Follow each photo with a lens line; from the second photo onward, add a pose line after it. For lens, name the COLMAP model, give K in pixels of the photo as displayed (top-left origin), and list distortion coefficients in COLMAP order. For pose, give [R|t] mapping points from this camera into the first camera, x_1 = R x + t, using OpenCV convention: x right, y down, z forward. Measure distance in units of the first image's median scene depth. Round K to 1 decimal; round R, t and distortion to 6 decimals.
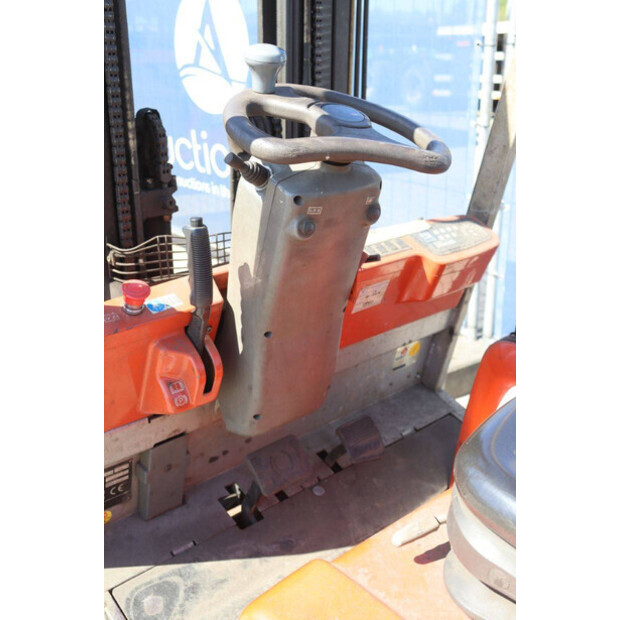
lens RADIAL K [[733.8, 0, 310.0], [0, 733.8, 310.0], [0, 0, 1]] dist [-0.030839, -0.002791]
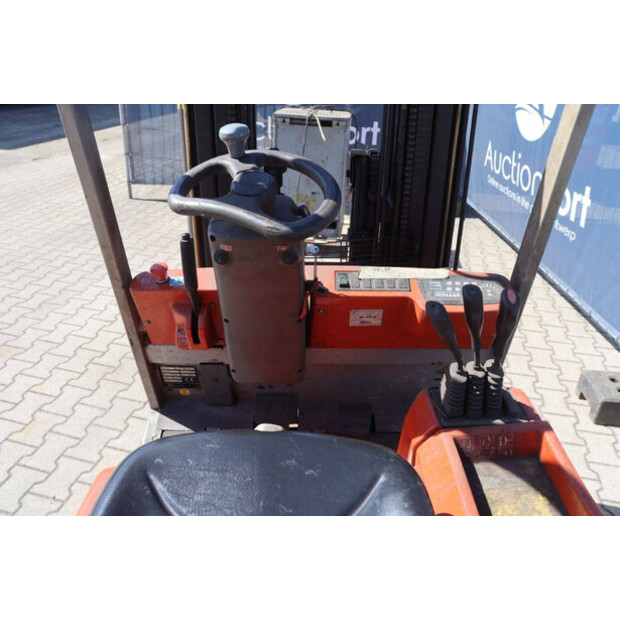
lens RADIAL K [[517.7, 0, 310.0], [0, 517.7, 310.0], [0, 0, 1]] dist [-0.119236, 0.004231]
pose [[0.741070, 0.308158, -0.596535, 0.504934], [-0.240348, 0.951335, 0.192859, -0.168992], [0.626936, 0.000454, 0.779071, 0.227569]]
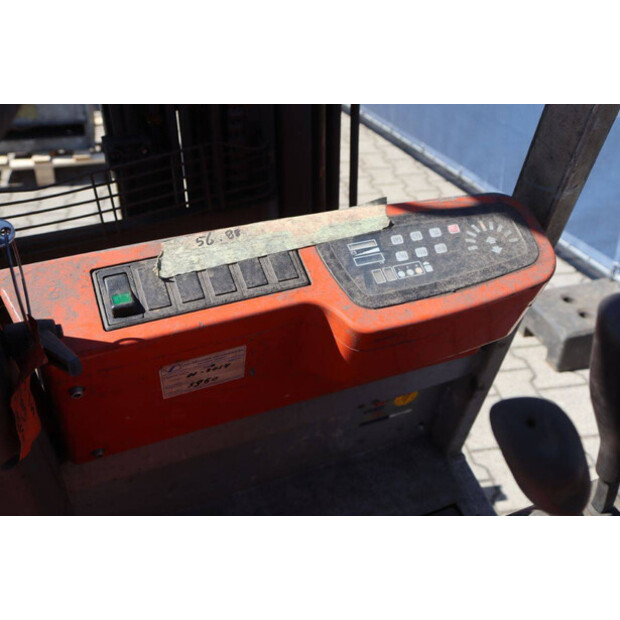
lens RADIAL K [[667.4, 0, 310.0], [0, 667.4, 310.0], [0, 0, 1]] dist [-0.080342, 0.004629]
pose [[0.940586, 0.178203, -0.289035, 0.247513], [-0.103308, 0.961050, 0.256341, -0.163966], [0.323457, -0.211251, 0.922360, 0.592382]]
